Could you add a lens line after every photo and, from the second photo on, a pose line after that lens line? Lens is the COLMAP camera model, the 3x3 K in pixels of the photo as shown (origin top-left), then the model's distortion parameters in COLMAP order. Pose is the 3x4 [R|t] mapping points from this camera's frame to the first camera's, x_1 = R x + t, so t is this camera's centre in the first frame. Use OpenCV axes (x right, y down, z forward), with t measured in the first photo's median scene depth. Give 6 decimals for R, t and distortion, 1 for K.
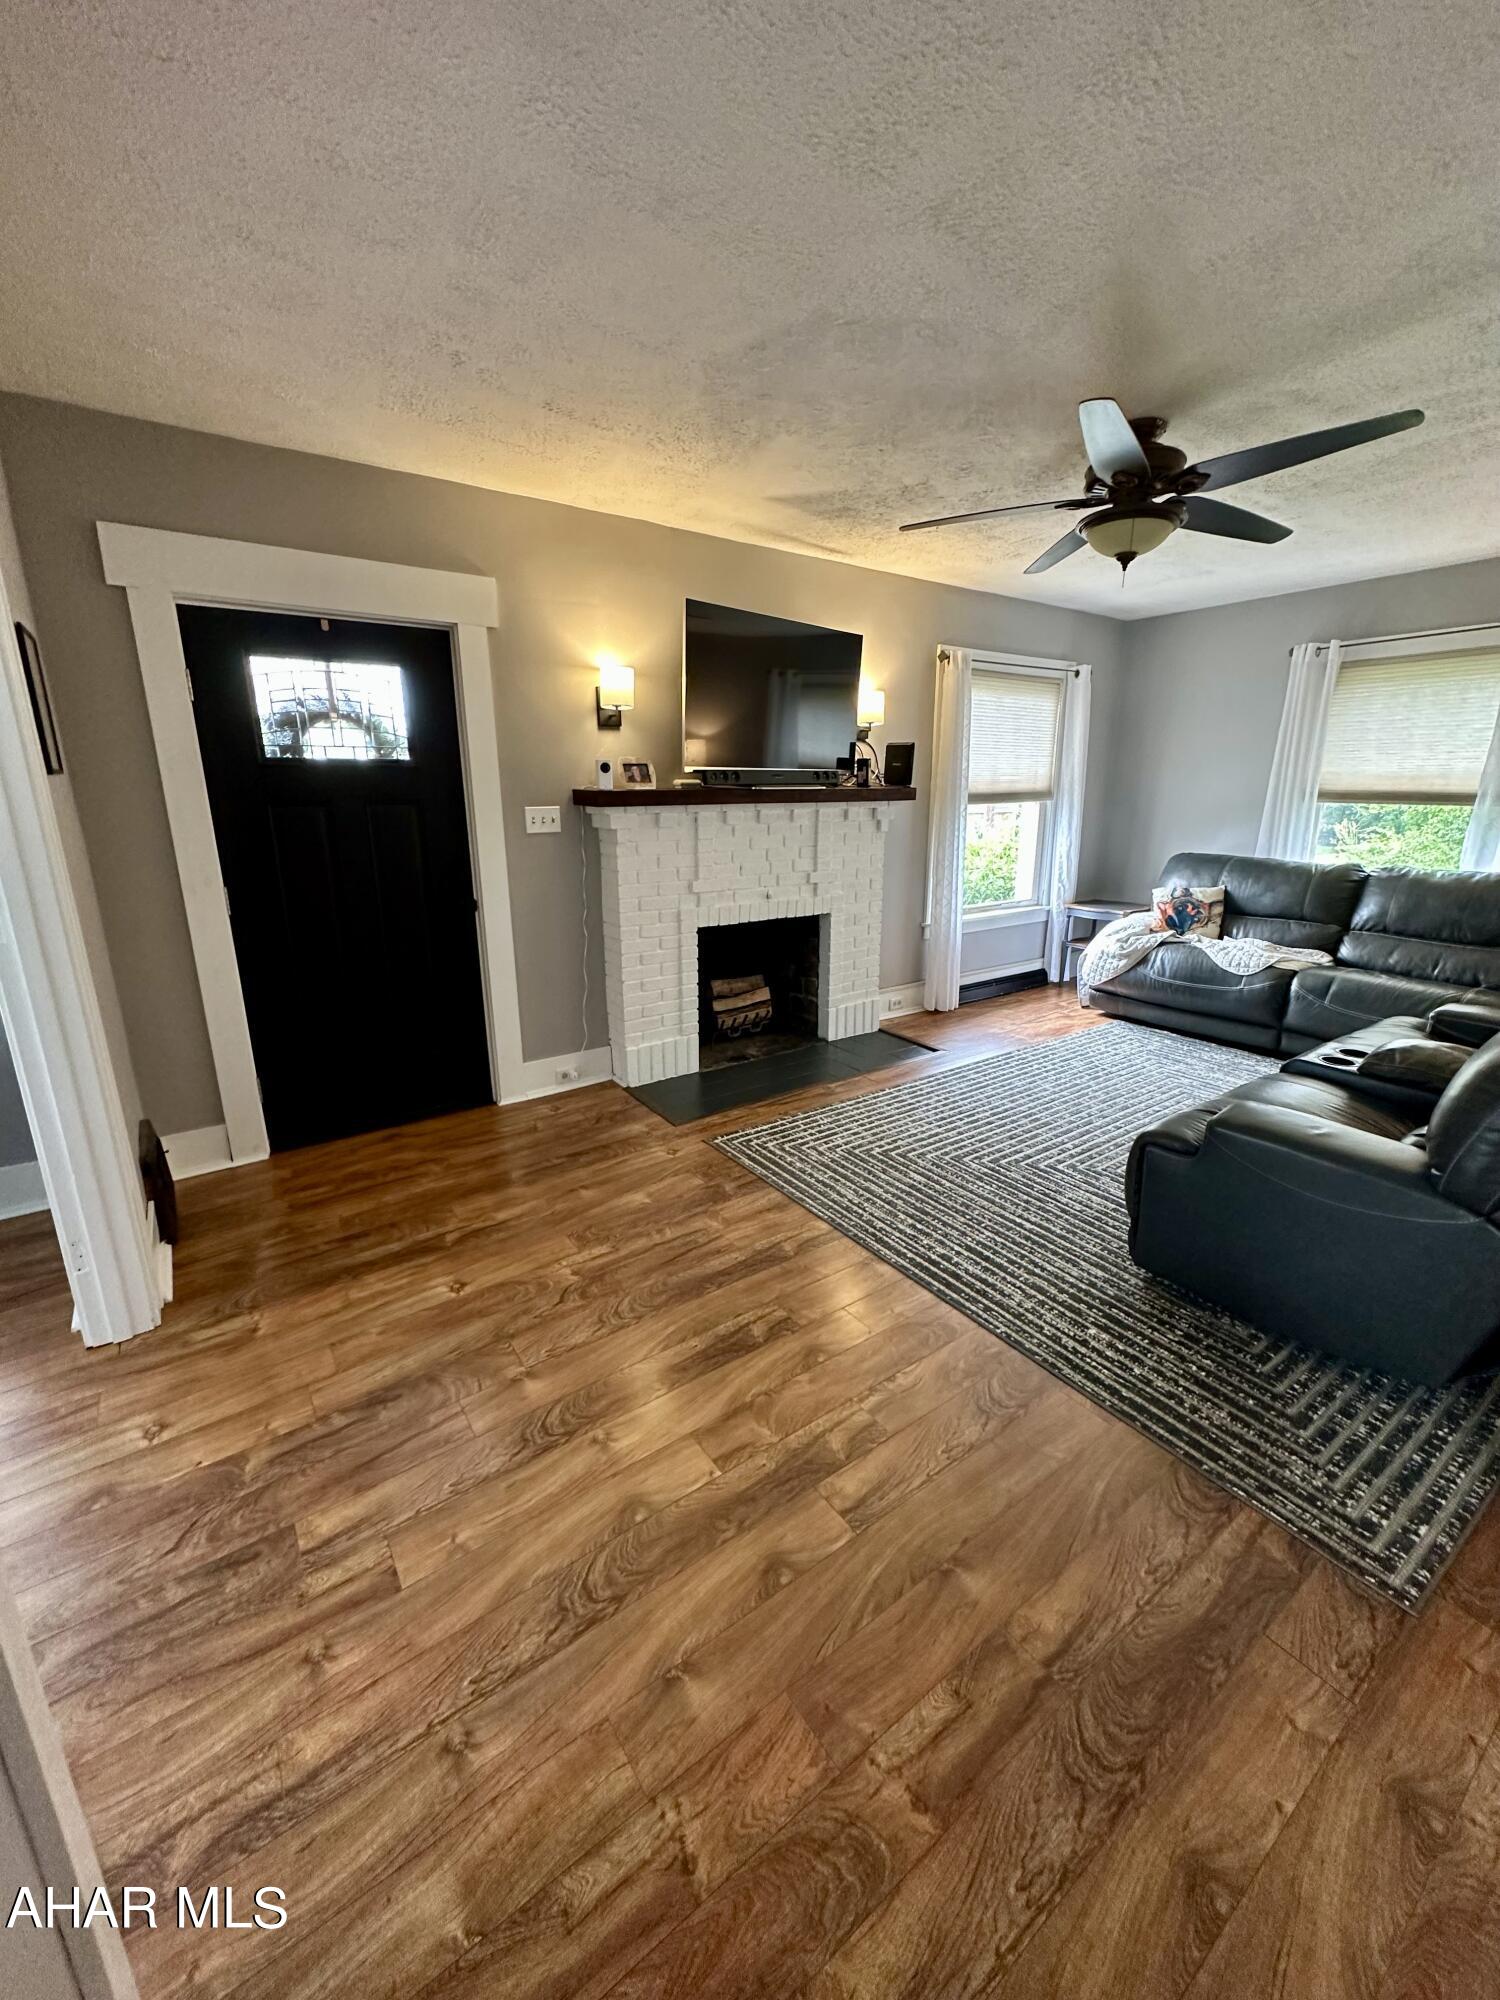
lens RADIAL K [[796.1, 0, 750.6], [0, 796.1, 996.4], [0, 0, 1]] dist [-0.001902, 0.000711]
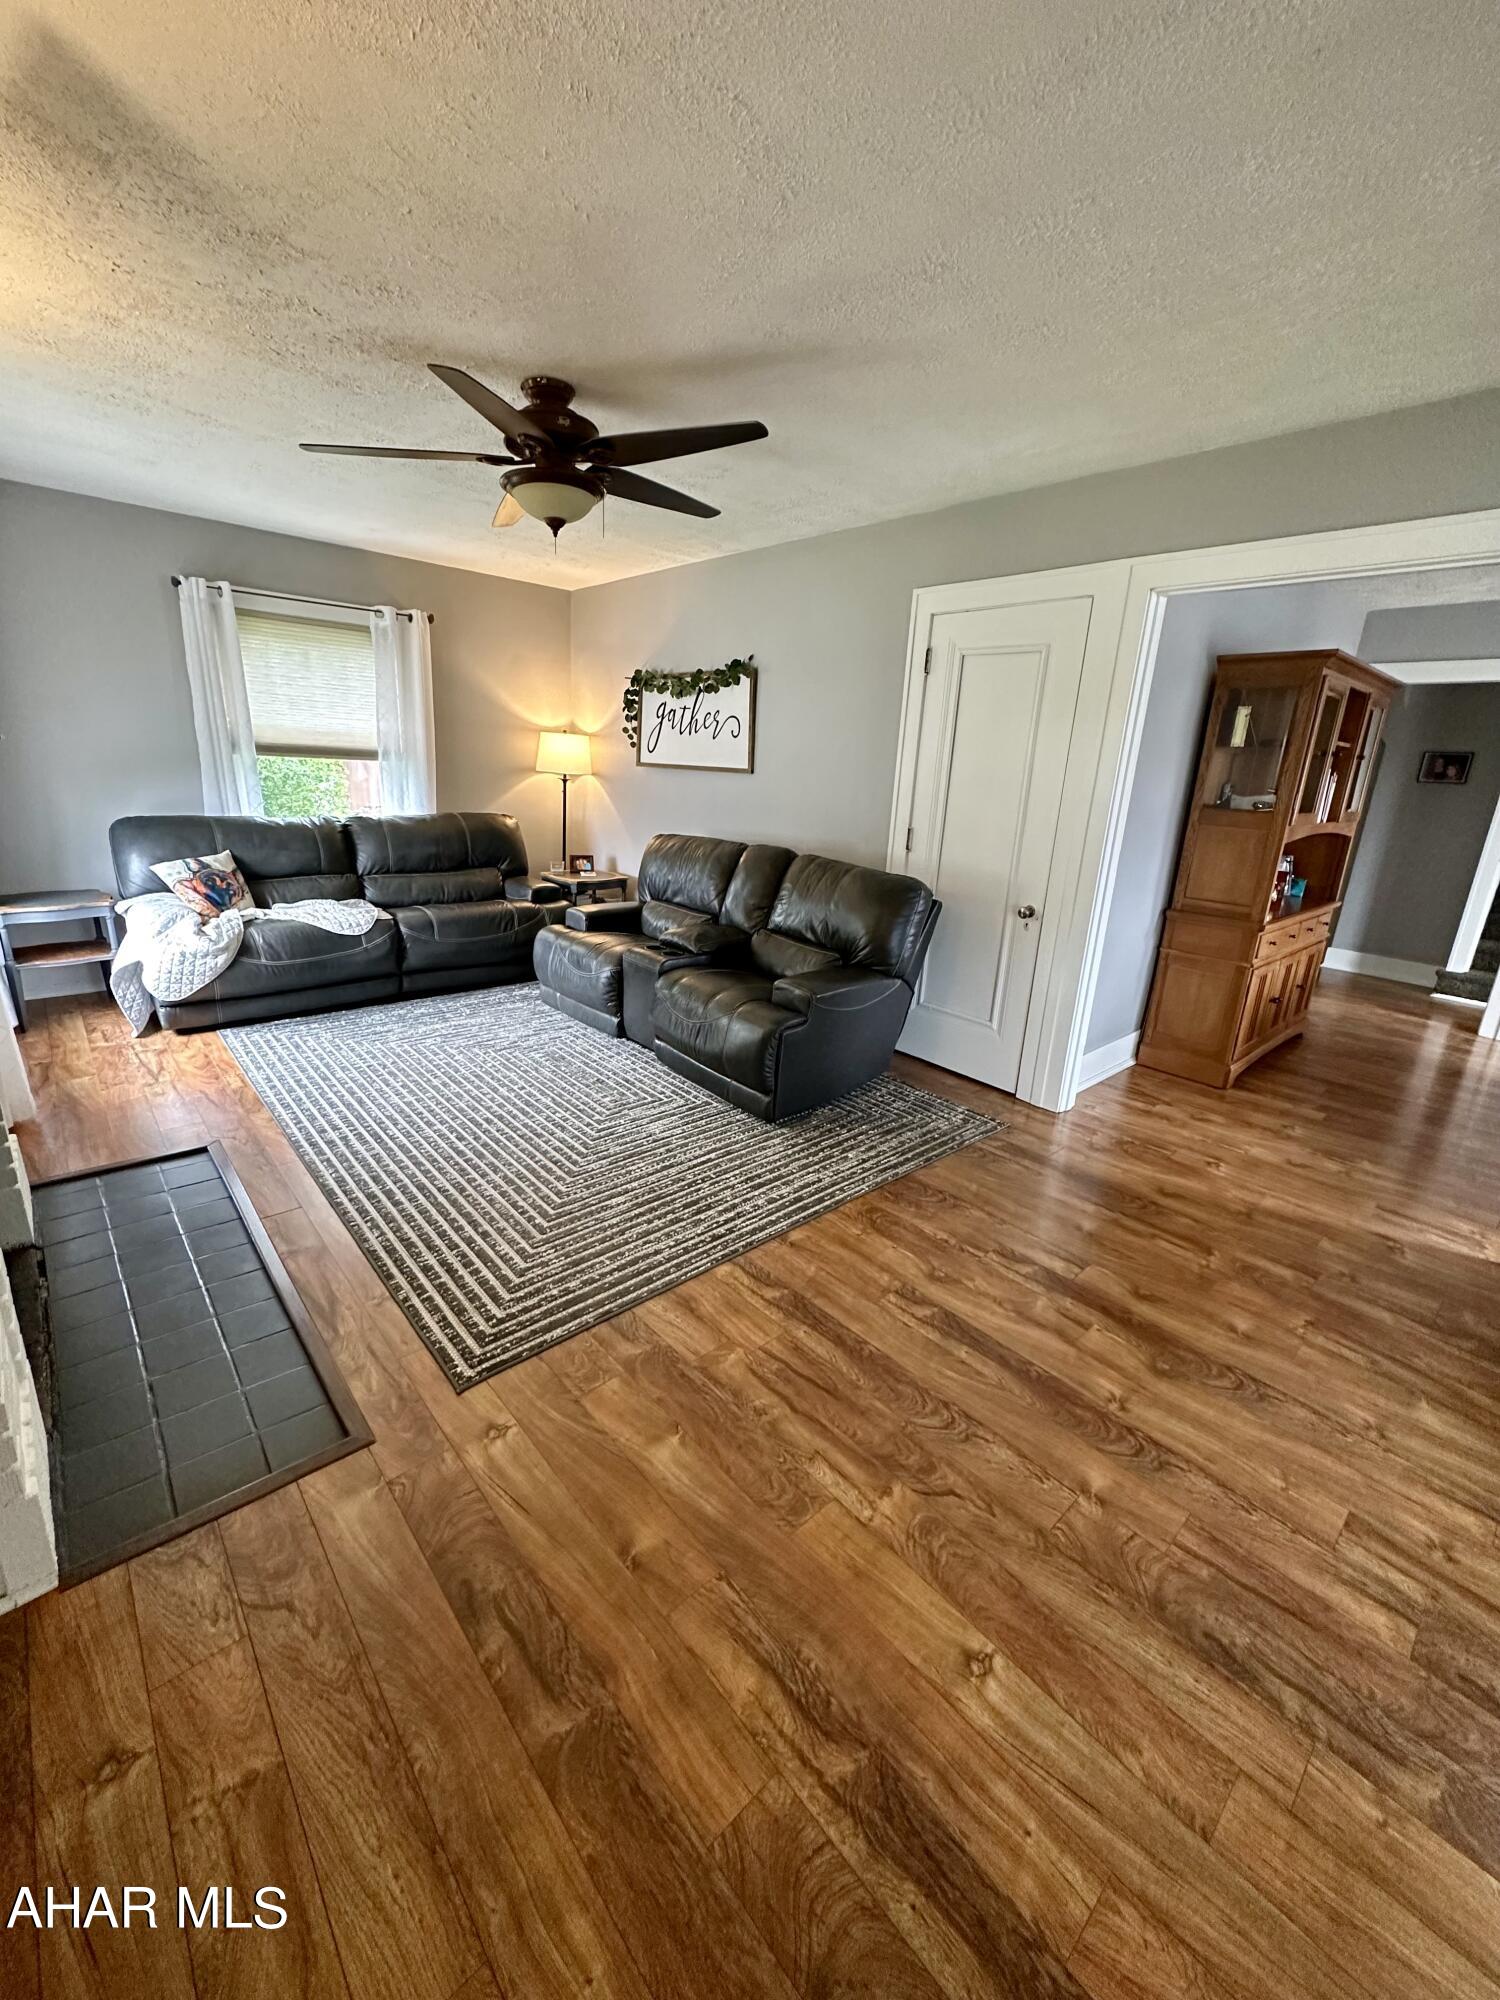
lens RADIAL K [[796.1, 0, 750.6], [0, 796.1, 996.4], [0, 0, 1]] dist [-0.001902, 0.000711]
pose [[-0.118274, -0.287639, 0.950408, -0.664882], [0.205136, 0.929401, 0.306810, -0.257921], [-0.971561, 0.231251, -0.050919, 0.946793]]
